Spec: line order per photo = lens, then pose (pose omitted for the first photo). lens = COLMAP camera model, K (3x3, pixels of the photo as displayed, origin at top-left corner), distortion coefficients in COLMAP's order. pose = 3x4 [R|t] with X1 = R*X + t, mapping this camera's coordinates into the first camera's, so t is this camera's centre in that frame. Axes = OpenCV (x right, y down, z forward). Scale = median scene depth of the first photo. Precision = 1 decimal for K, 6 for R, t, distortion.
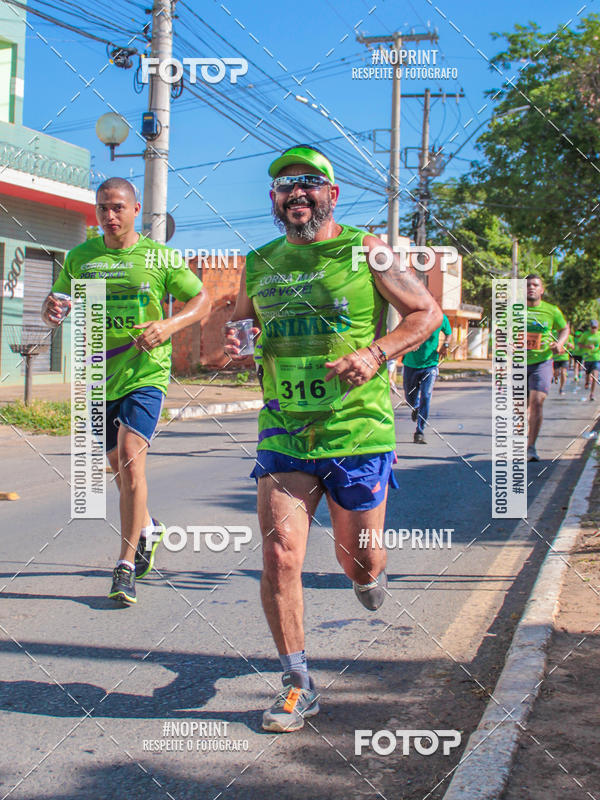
lens RADIAL K [[1257.9, 0, 311.4], [0, 1257.9, 337.8], [0, 0, 1]] dist [-0.123183, 0.068149]
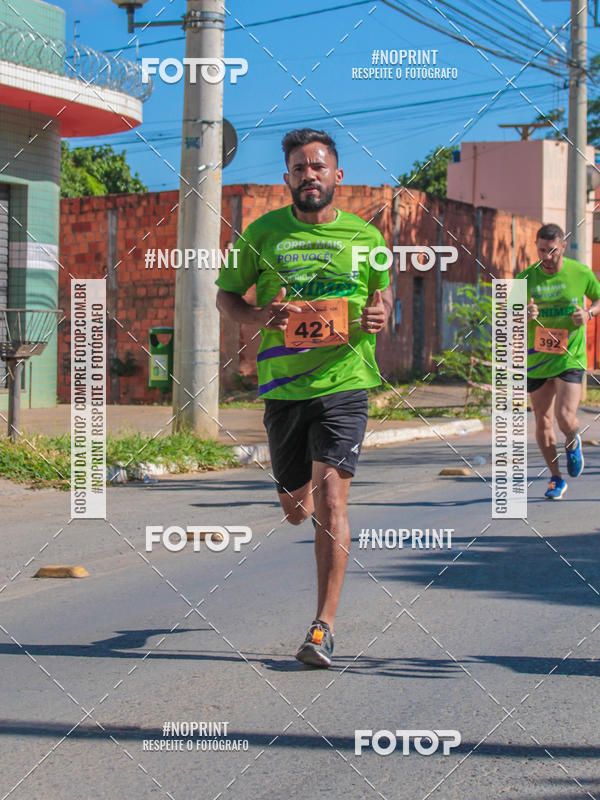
lens RADIAL K [[2650.6, 0, 150.5], [0, 2650.6, 399.1], [0, 0, 1]] dist [-0.141868, 0.561464]
pose [[0.998898, -0.011859, -0.045401, -0.083224], [0.013050, 0.999576, 0.026040, 0.000383], [0.045073, -0.026604, 0.998629, -0.234372]]
